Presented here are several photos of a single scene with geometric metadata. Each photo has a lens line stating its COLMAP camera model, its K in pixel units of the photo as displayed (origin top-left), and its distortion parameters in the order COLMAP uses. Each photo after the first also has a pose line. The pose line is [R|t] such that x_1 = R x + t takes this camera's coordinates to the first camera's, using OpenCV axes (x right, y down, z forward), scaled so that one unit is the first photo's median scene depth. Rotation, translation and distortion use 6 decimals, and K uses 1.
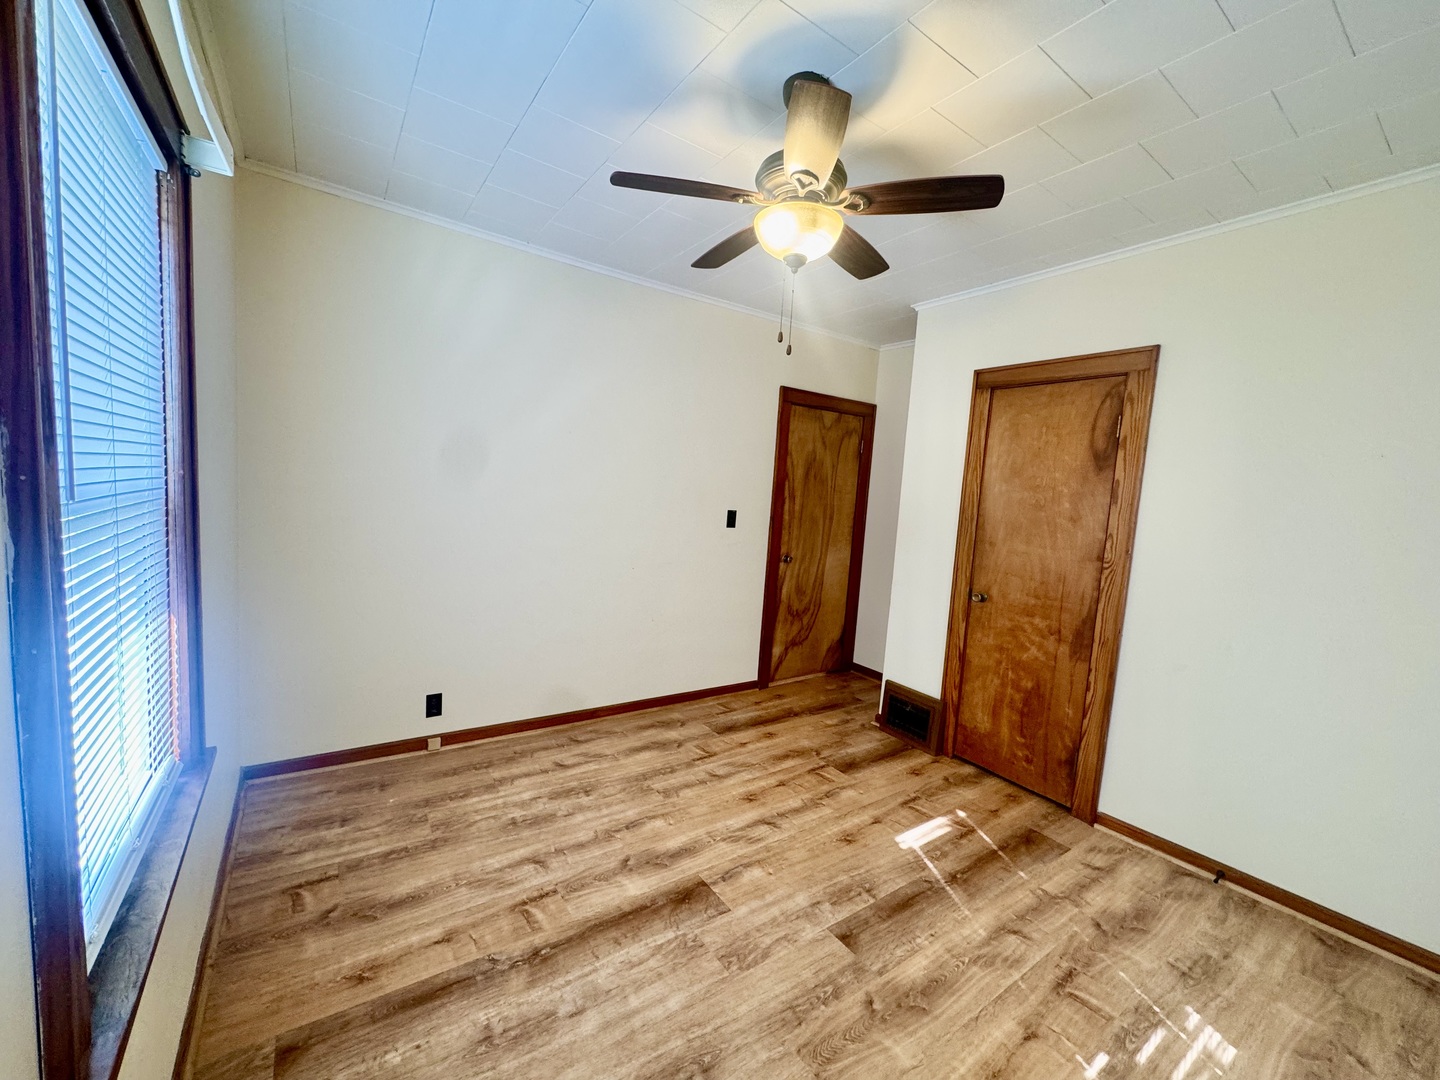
lens RADIAL K [[572.4, 0, 719.4], [0, 572.4, 538.3], [0, 0, 1]] dist [-0.006460, 0.000795]
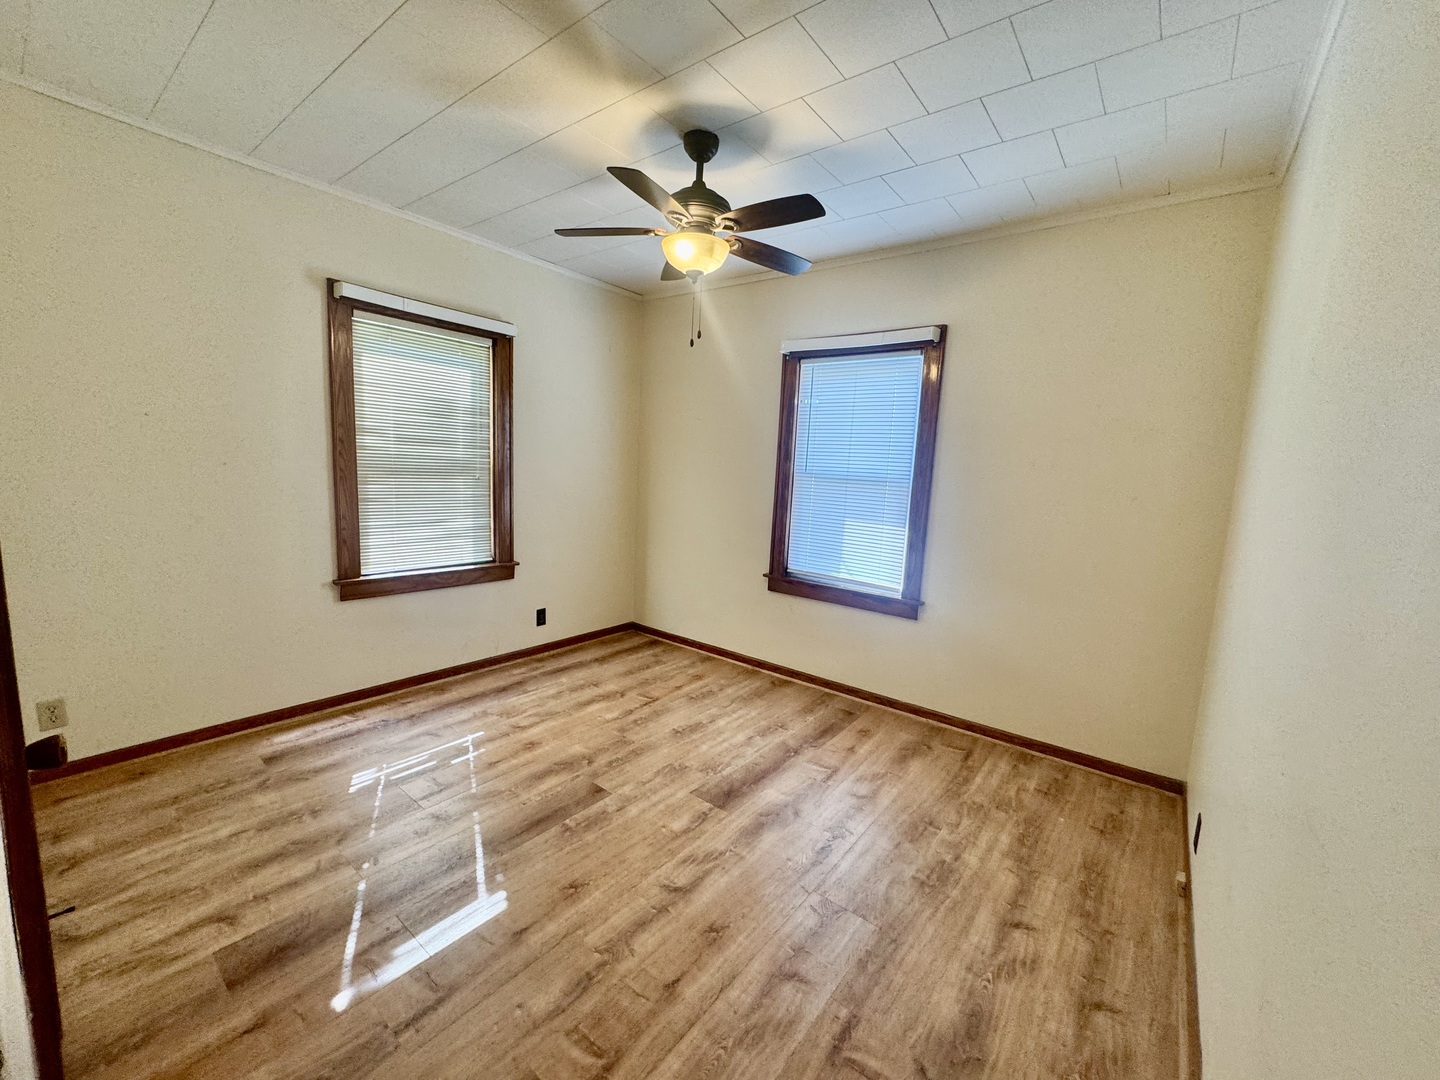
lens RADIAL K [[572.4, 0, 719.4], [0, 572.4, 538.3], [0, 0, 1]] dist [-0.006460, 0.000795]
pose [[-0.950273, -0.070574, -0.303316, 0.334412], [-0.135837, 0.970378, 0.199789, -0.127693], [0.280231, 0.231055, -0.931710, 1.826320]]
